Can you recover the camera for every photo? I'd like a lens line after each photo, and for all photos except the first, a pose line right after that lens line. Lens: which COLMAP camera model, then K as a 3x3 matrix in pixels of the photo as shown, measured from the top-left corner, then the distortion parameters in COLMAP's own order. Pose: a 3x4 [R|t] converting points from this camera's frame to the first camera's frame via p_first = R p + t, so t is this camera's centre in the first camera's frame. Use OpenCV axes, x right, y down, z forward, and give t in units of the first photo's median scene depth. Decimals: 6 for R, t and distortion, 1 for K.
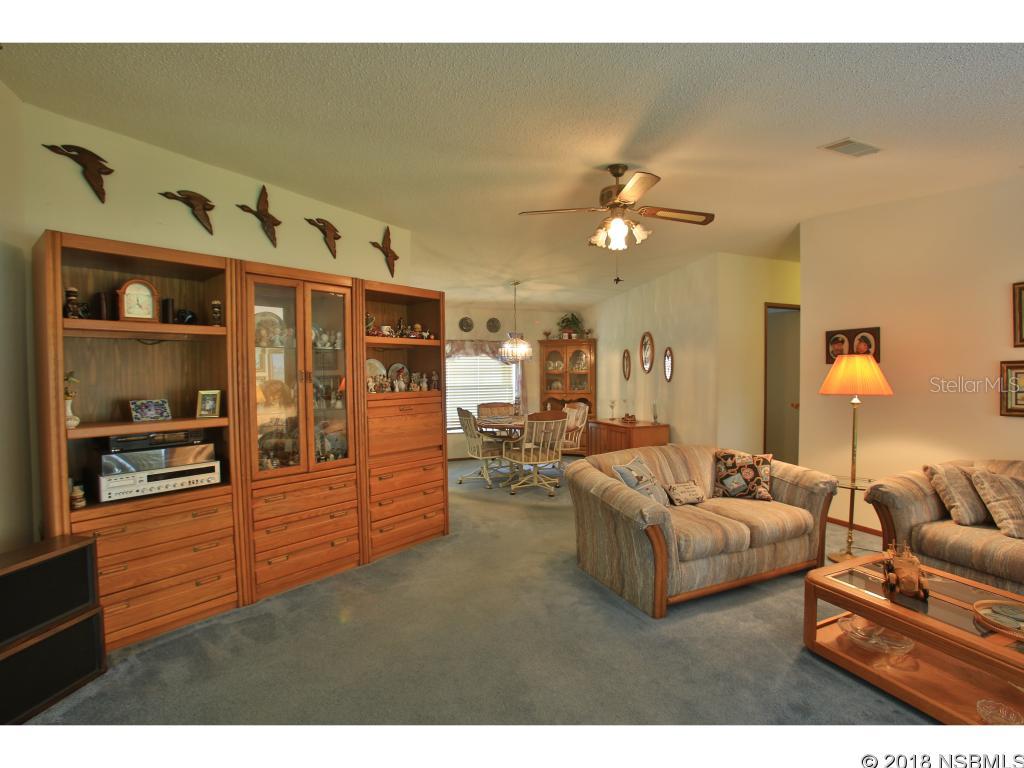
lens RADIAL K [[500.8, 0, 504.3], [0, 500.8, 386.7], [0, 0, 1]] dist [-0.054833, 0.017296]
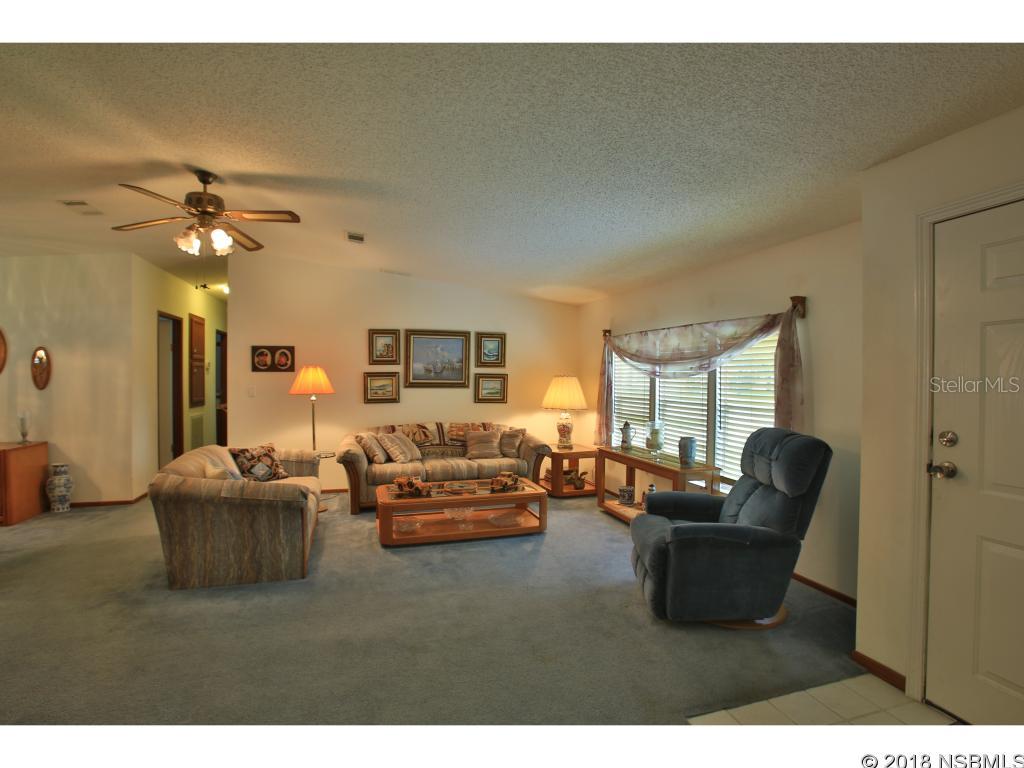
lens RADIAL K [[500.8, 0, 511.7], [0, 500.8, 385.2], [0, 0, 1]] dist [-0.054833, 0.017296]
pose [[0.072088, -0.008577, 0.997361, -0.702343], [0.022885, 0.999714, 0.006943, -0.006264], [-0.997136, 0.022324, 0.072264, 0.308637]]
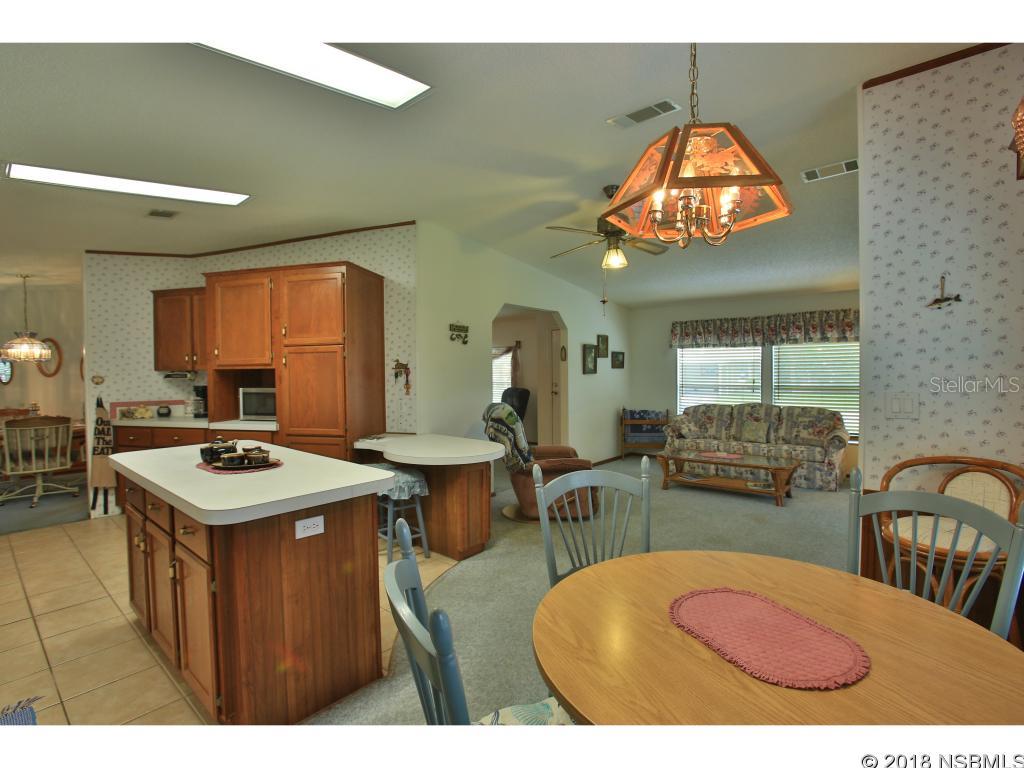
lens RADIAL K [[500.8, 0, 514.3], [0, 500.8, 386.0], [0, 0, 1]] dist [-0.054833, 0.017296]
pose [[-0.469585, -0.015735, 0.882747, -1.426485], [0.031140, 0.998924, 0.034370, -0.007389], [-0.882338, 0.043628, -0.468589, 0.728774]]
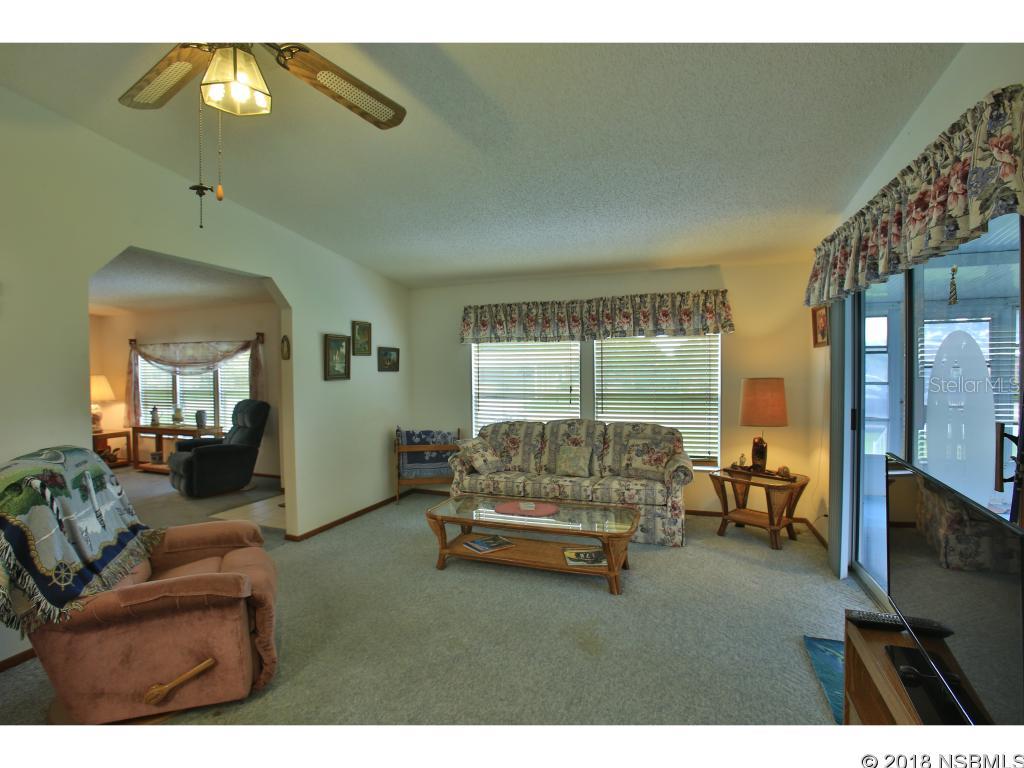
lens RADIAL K [[500.8, 0, 507.3], [0, 500.8, 387.7], [0, 0, 1]] dist [-0.054833, 0.017296]
pose [[-0.732195, -0.006211, 0.681067, -1.208813], [0.030290, 0.998672, 0.041671, -0.002632], [-0.680421, 0.051141, -0.731034, 0.441118]]
